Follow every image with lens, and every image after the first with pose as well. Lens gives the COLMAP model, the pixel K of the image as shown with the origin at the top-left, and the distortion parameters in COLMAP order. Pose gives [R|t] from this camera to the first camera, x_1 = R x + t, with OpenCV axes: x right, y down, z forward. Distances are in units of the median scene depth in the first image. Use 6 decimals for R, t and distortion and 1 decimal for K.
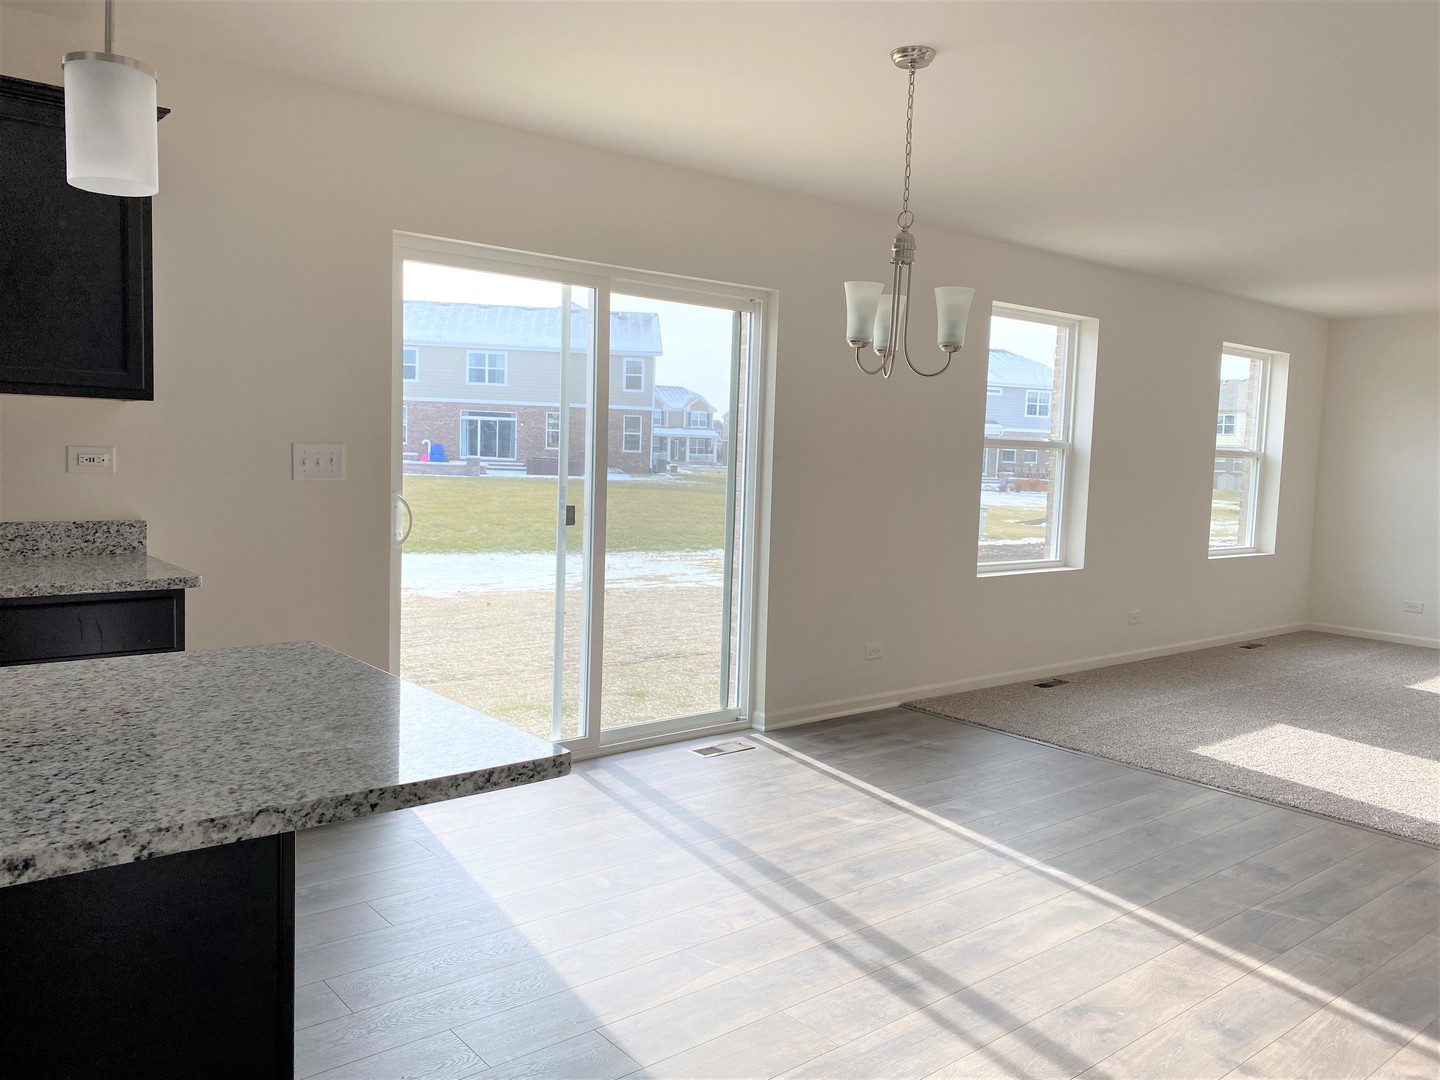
lens RADIAL K [[1110.7, 0, 715.0], [0, 1110.7, 540.7], [0, 0, 1]] dist [0.024178, -0.007867]
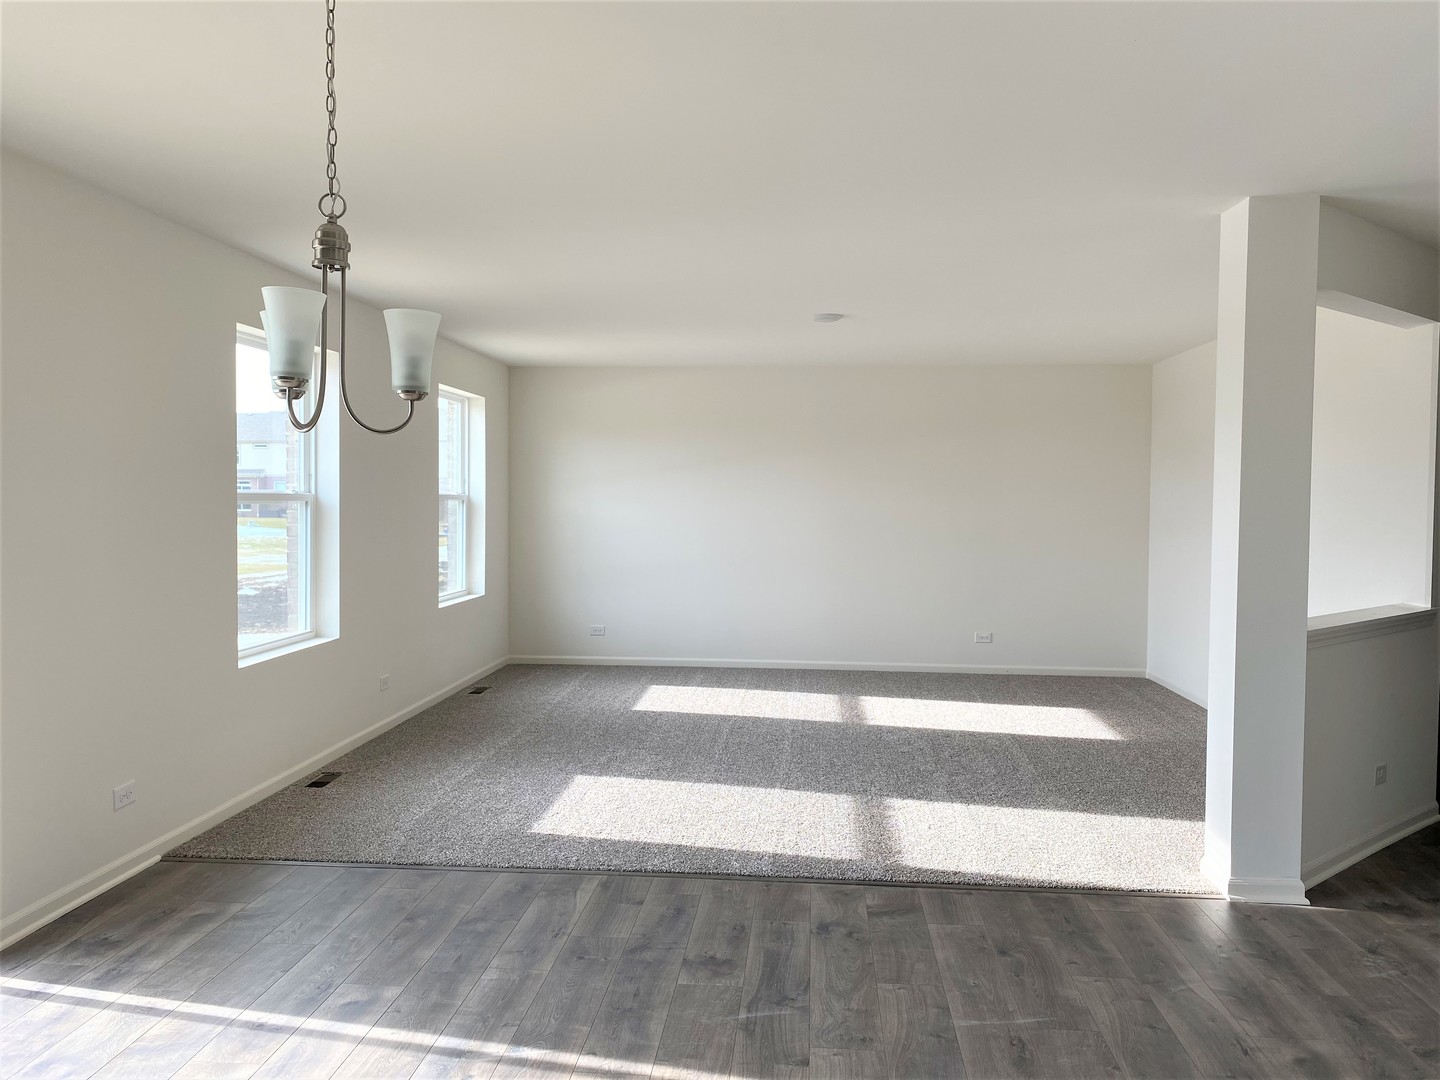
lens RADIAL K [[1120.3, 0, 718.3], [0, 1120.3, 535.0], [0, 0, 1]] dist [0.028642, -0.007332]
pose [[0.702645, -0.055257, 0.709392, -0.125716], [0.078127, 0.996943, 0.000271, -0.050489], [-0.707239, 0.055232, 0.704814, 0.265546]]
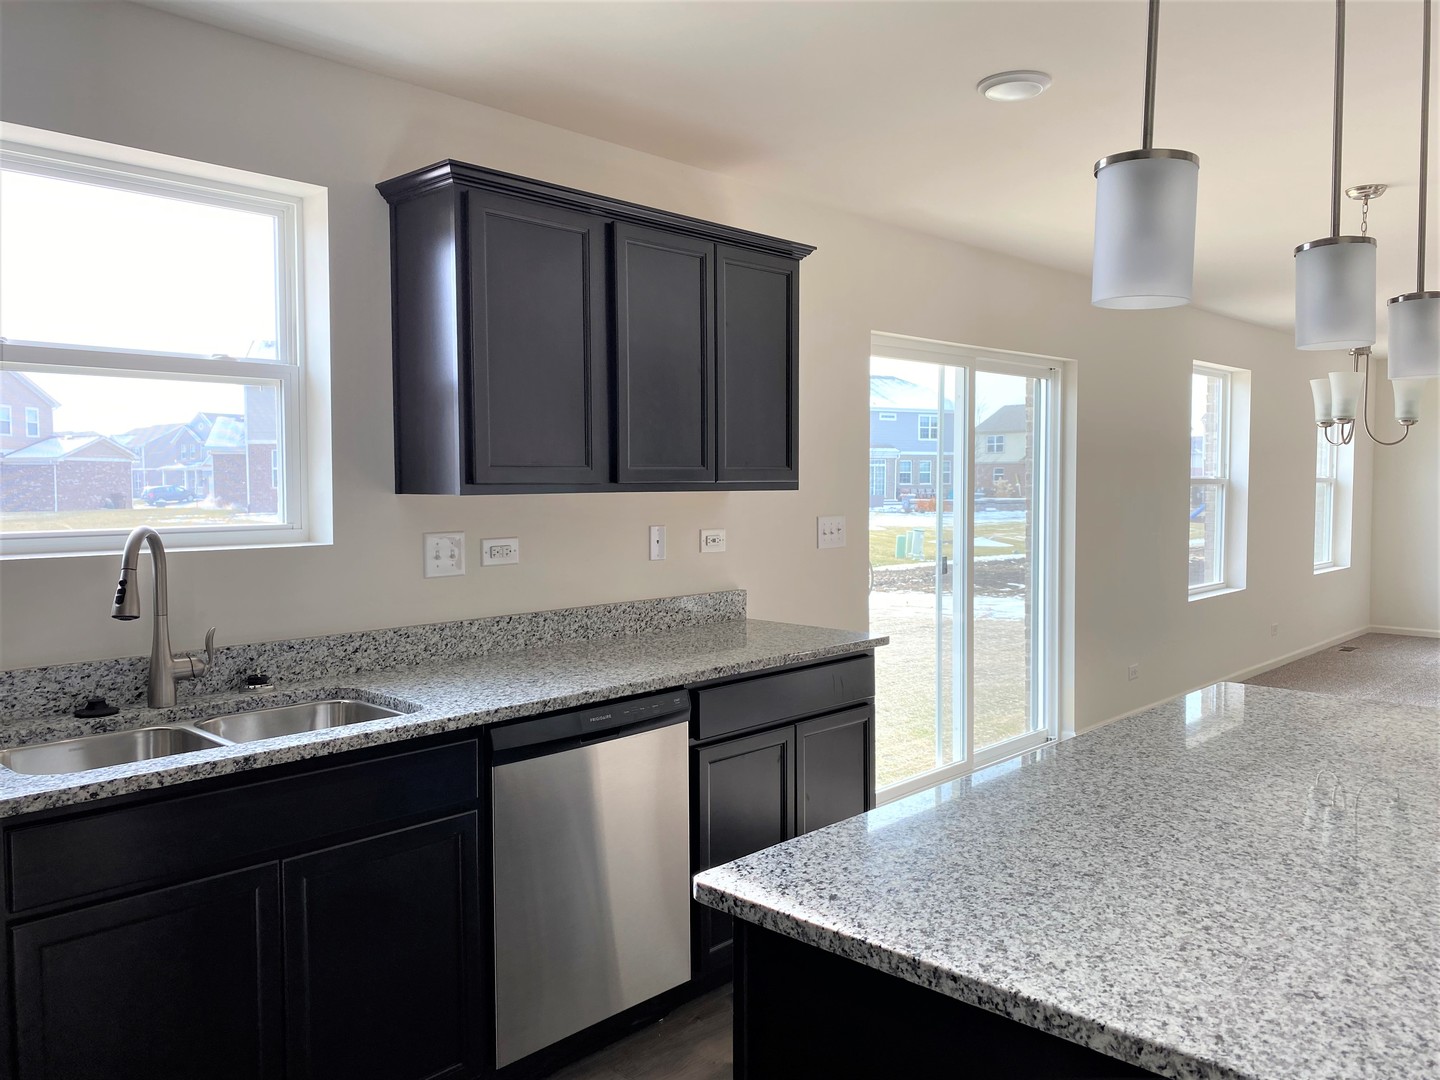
lens RADIAL K [[1097.3, 0, 732.7], [0, 1097.3, 538.0], [0, 0, 1]] dist [0.118048, -0.177459]
pose [[0.991930, -0.042454, 0.119466, -0.519780], [0.045797, 0.998628, -0.025379, -0.034449], [-0.118225, 0.030645, 0.992514, -0.113817]]
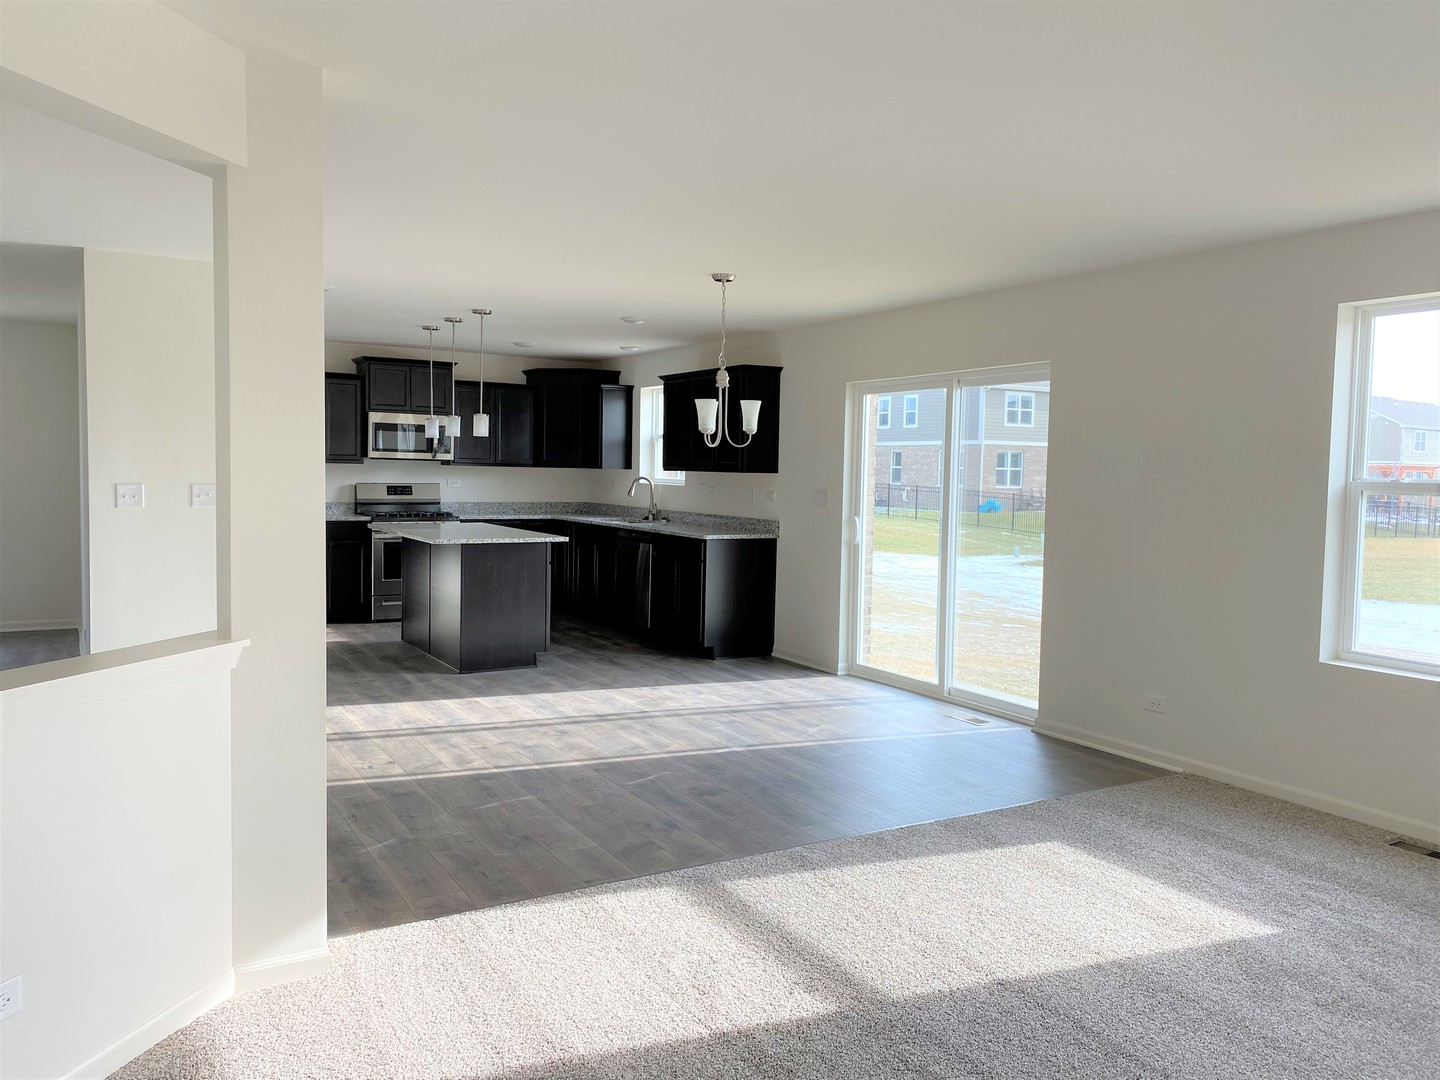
lens RADIAL K [[1097.3, 0, 732.7], [0, 1097.3, 538.0], [0, 0, 1]] dist [0.118048, -0.177459]
pose [[-0.156414, 0.026780, -0.987328, 1.514964], [-0.109260, 0.993028, 0.044244, -0.060934], [0.981630, 0.114796, -0.152398, 1.009730]]
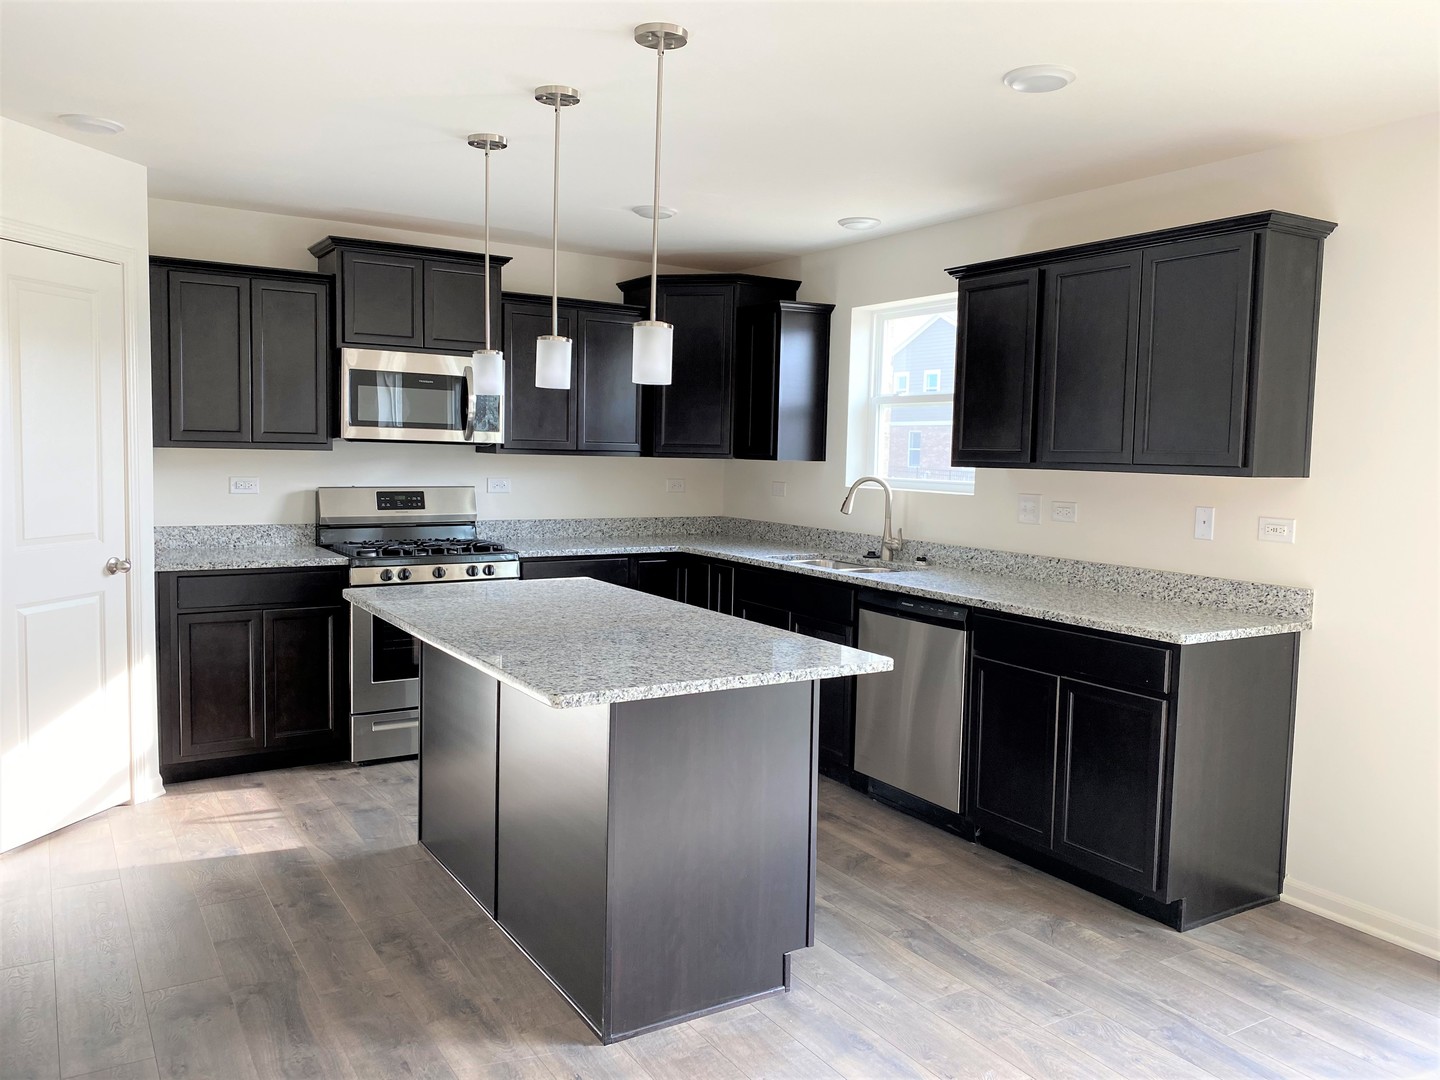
lens RADIAL K [[1097.3, 0, 732.7], [0, 1097.3, 538.0], [0, 0, 1]] dist [0.118048, -0.177459]
pose [[-0.130812, 0.044566, -0.990405, 0.474747], [-0.111786, 0.991955, 0.059401, -0.053867], [0.985085, 0.118484, -0.124778, 0.466559]]
